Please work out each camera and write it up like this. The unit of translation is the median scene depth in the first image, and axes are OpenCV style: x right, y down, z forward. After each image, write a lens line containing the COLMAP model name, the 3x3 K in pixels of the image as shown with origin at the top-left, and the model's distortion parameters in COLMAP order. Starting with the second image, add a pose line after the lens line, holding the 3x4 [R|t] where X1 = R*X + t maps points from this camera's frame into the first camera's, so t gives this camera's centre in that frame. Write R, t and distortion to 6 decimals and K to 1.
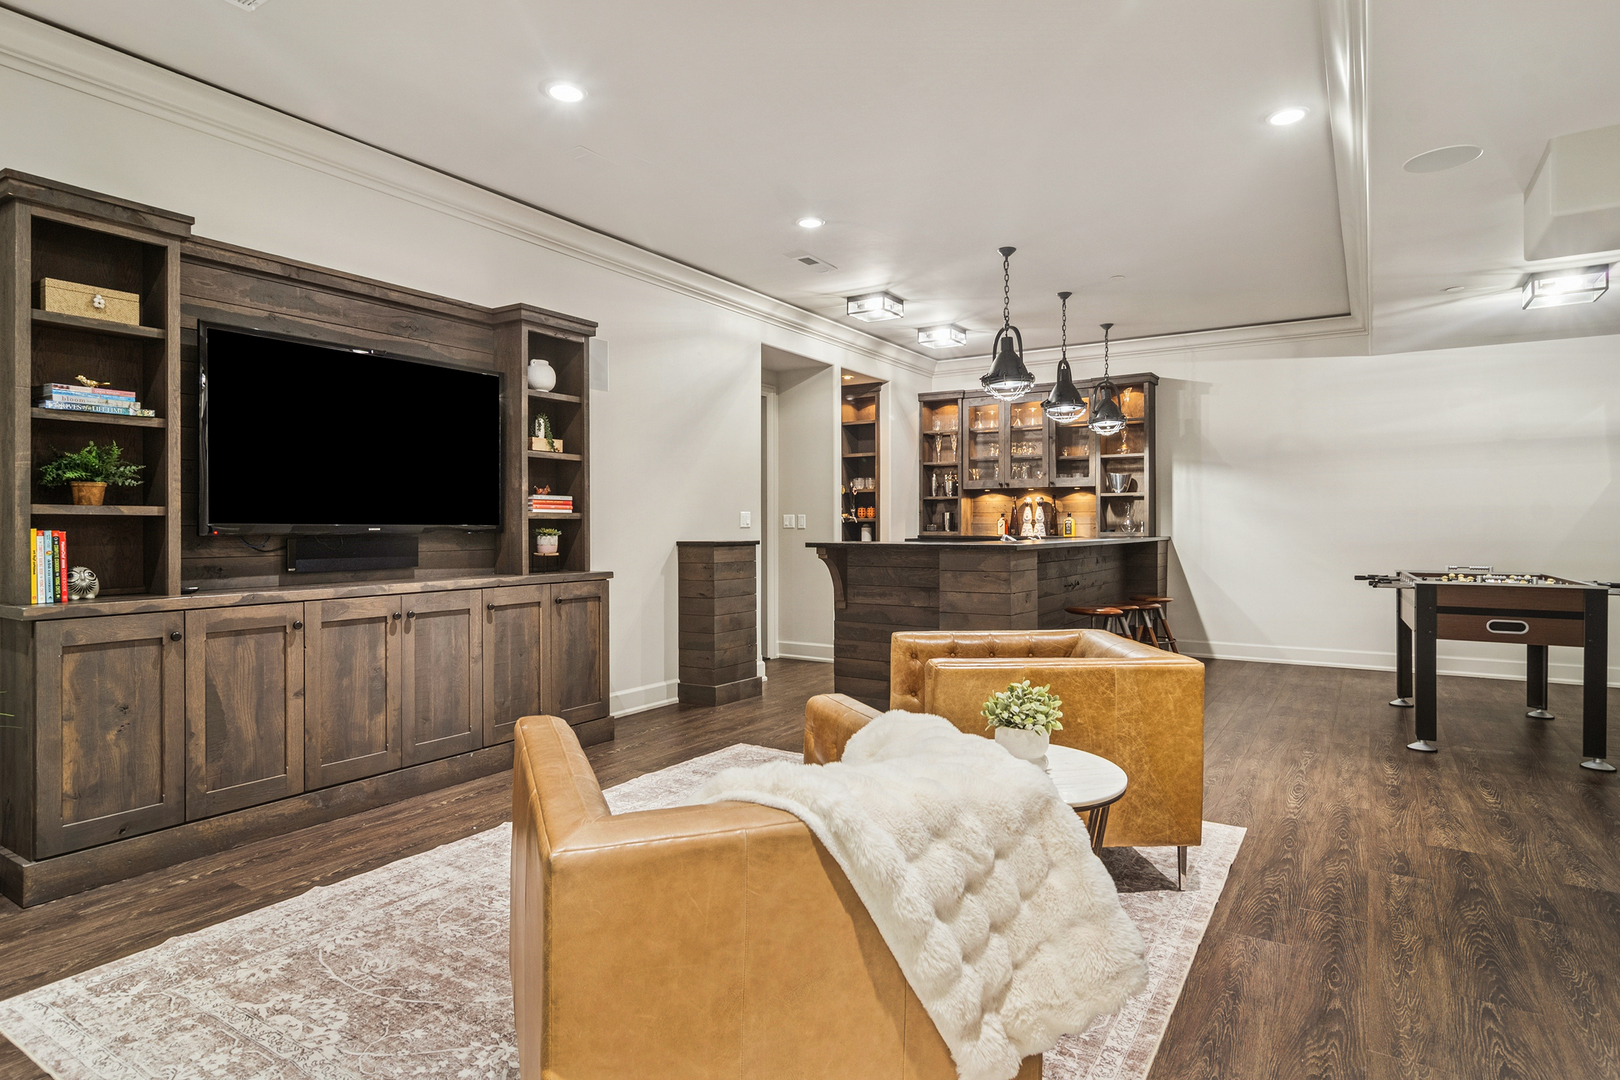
lens RADIAL K [[878.2, 0, 805.4], [0, 878.2, 534.5], [0, 0, 1]] dist [-0.000765, 0.000263]
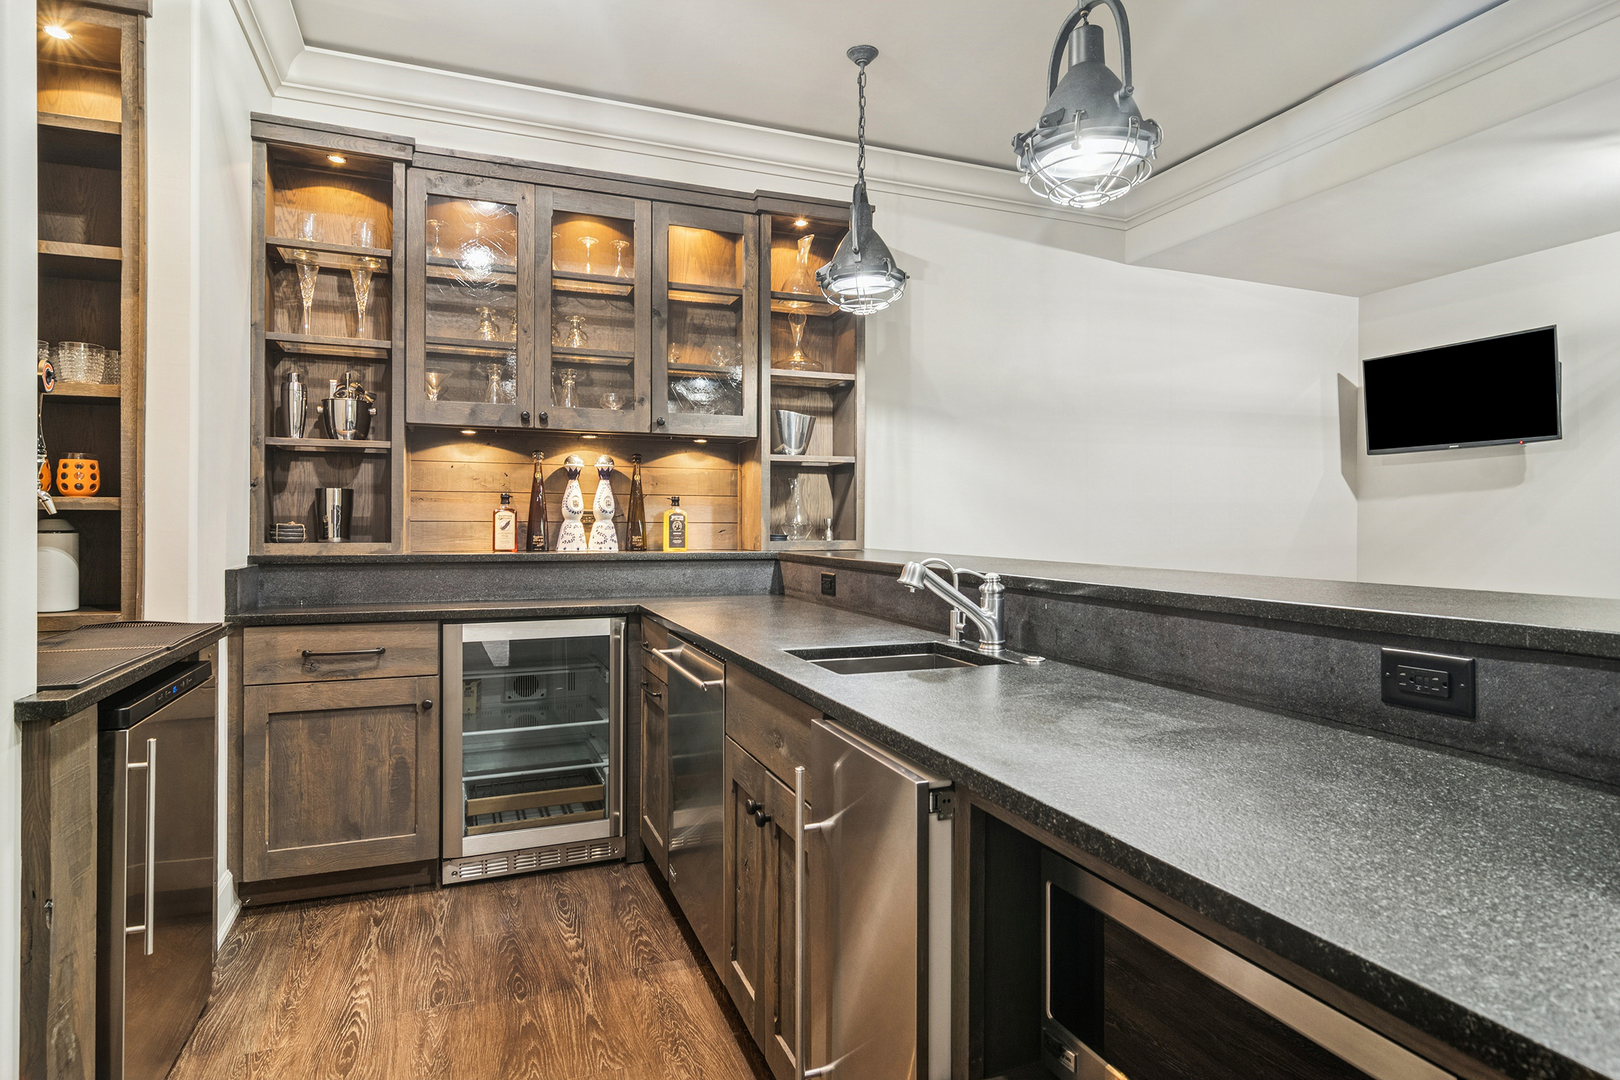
lens RADIAL K [[878.2, 0, 805.4], [0, 878.2, 534.5], [0, 0, 1]] dist [-0.000765, 0.000263]
pose [[0.582075, -0.005305, 0.813118, -0.016269], [0.005919, 0.999980, 0.002287, -0.006425], [-0.813114, 0.003482, 0.582095, 0.674289]]
